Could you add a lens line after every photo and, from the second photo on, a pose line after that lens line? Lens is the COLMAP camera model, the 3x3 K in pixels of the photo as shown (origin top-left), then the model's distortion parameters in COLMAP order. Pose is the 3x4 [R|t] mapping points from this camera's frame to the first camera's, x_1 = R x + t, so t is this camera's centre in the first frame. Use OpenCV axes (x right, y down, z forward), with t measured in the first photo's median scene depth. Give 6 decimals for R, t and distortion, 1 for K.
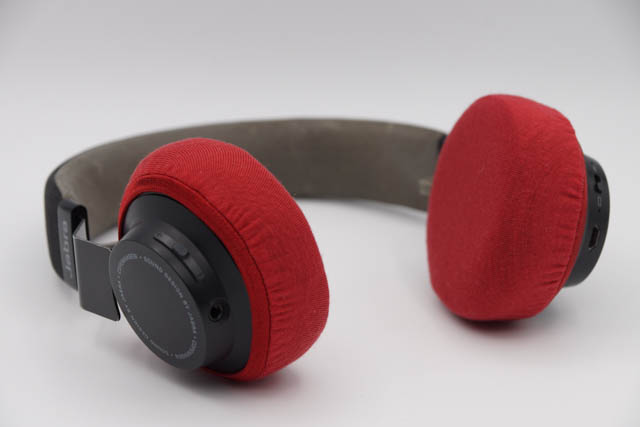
lens RADIAL K [[1747.8, 0, 320.0], [0, 1747.8, 211.4], [0, 0, 1]] dist [-0.030728, 0.000000]
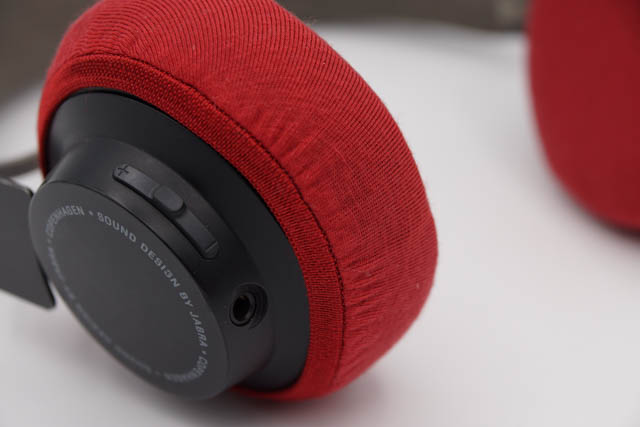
lens RADIAL K [[1747.8, 0, 319.8], [0, 1747.8, 215.4], [0, 0, 1]] dist [-0.030728, 0.000000]
pose [[0.995263, -0.073832, 0.063253, -0.067630], [0.064410, 0.988073, 0.139869, -0.043725], [-0.072825, -0.135132, 0.988148, 0.472300]]
